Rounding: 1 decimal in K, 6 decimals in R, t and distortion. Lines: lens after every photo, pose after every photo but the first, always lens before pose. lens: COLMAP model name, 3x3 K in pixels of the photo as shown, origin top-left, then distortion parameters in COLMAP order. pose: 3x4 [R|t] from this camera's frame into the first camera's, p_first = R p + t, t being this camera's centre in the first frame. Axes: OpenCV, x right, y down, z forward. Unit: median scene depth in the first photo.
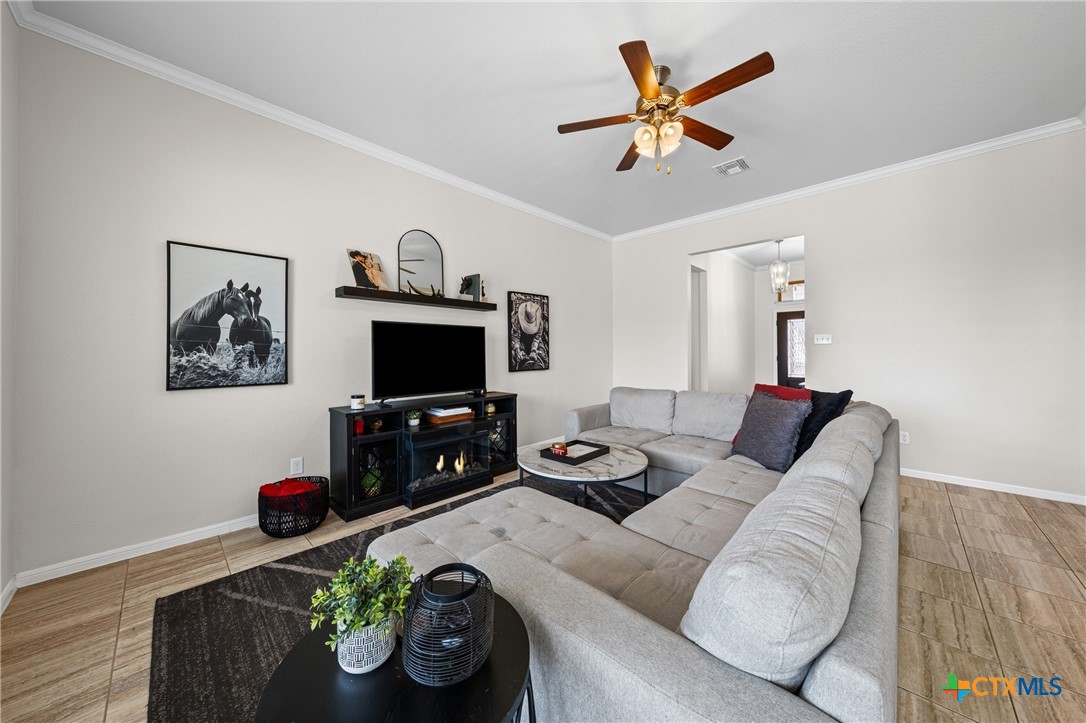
lens RADIAL K [[372.4, 0, 546.0], [0, 372.4, 347.4], [0, 0, 1]] dist [-0.005327, -0.000087]
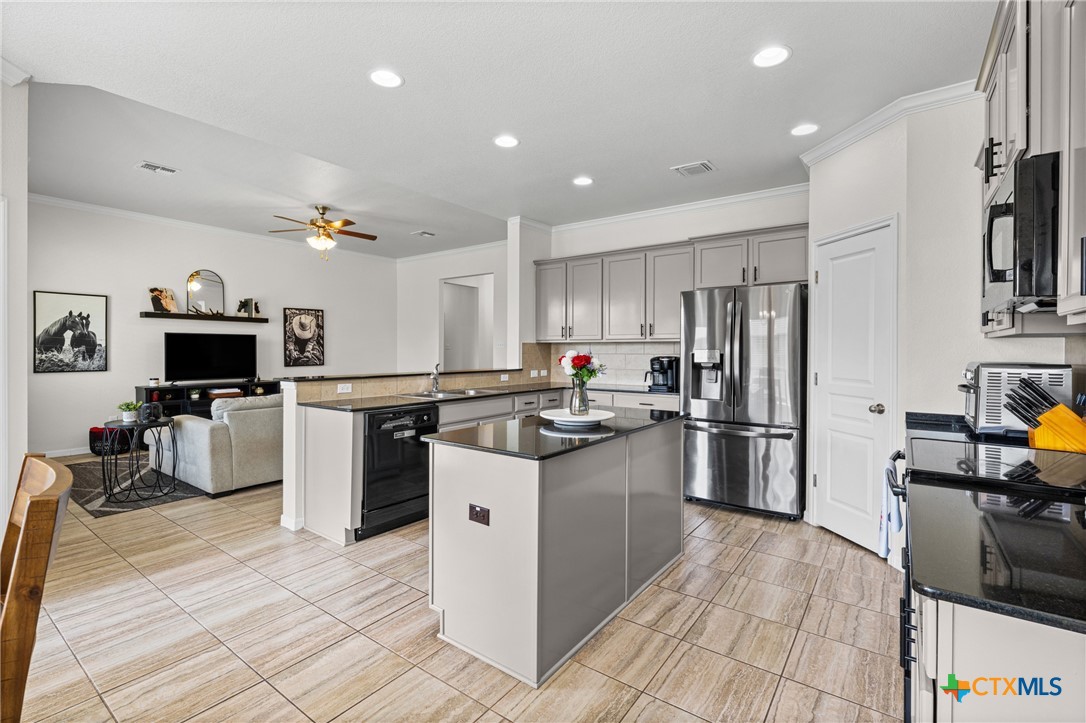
lens RADIAL K [[489.5, 0, 544.1], [0, 489.5, 349.7], [0, 0, 1]] dist [-0.000859, 0.000147]
pose [[0.991495, 0.005256, 0.130042, 0.876293], [-0.006575, 0.999931, 0.009718, -0.028505], [-0.129982, -0.010490, 0.991461, -1.302069]]
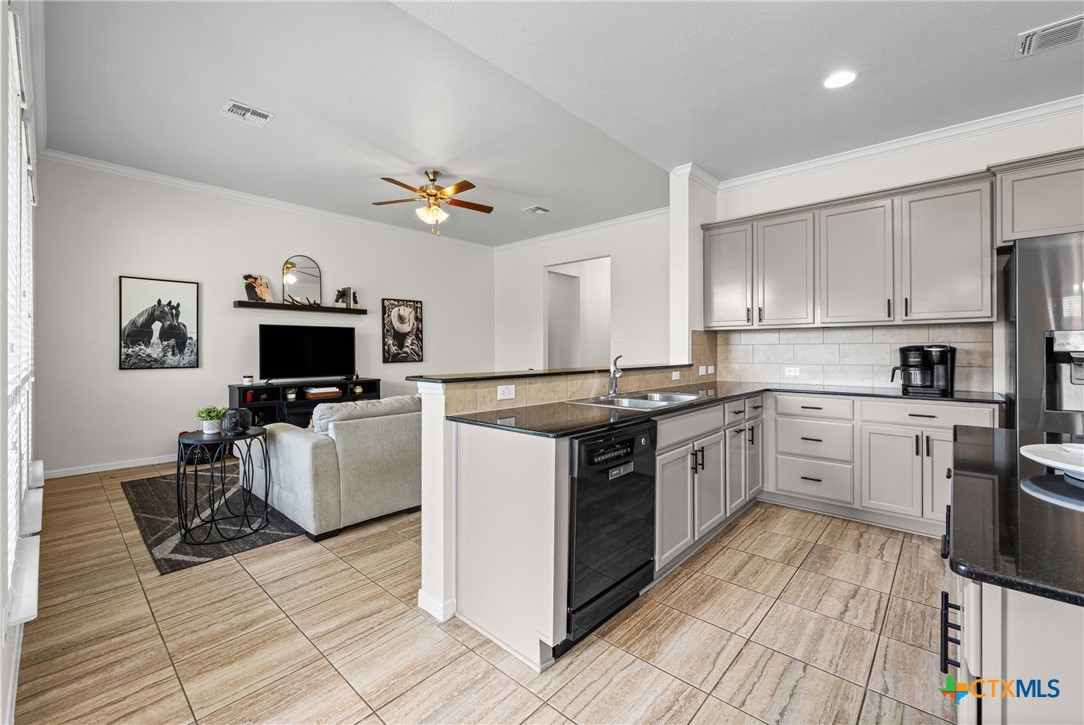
lens RADIAL K [[452.7, 0, 546.1], [0, 452.7, 346.7], [0, 0, 1]] dist [-0.000748, -0.000316]
pose [[0.999670, 0.000423, 0.025698, 0.582407], [-0.000538, 0.999990, 0.004492, 0.005666], [-0.025696, -0.004505, 0.999660, -0.759223]]
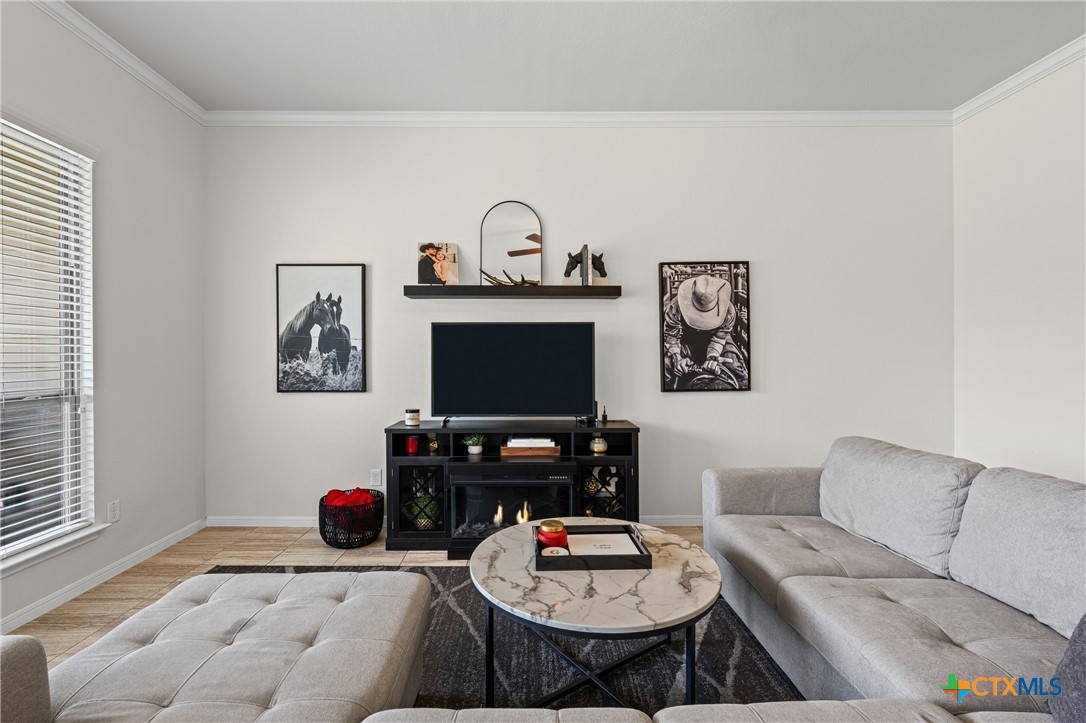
lens RADIAL K [[470.2, 0, 528.7], [0, 470.2, 357.2], [0, 0, 1]] dist [-0.002973, -0.000359]
pose [[0.693764, 0.002247, -0.720199, 0.451452], [0.007311, 0.999922, 0.010162, -0.002643], [0.720165, -0.012315, 0.693693, 0.410192]]
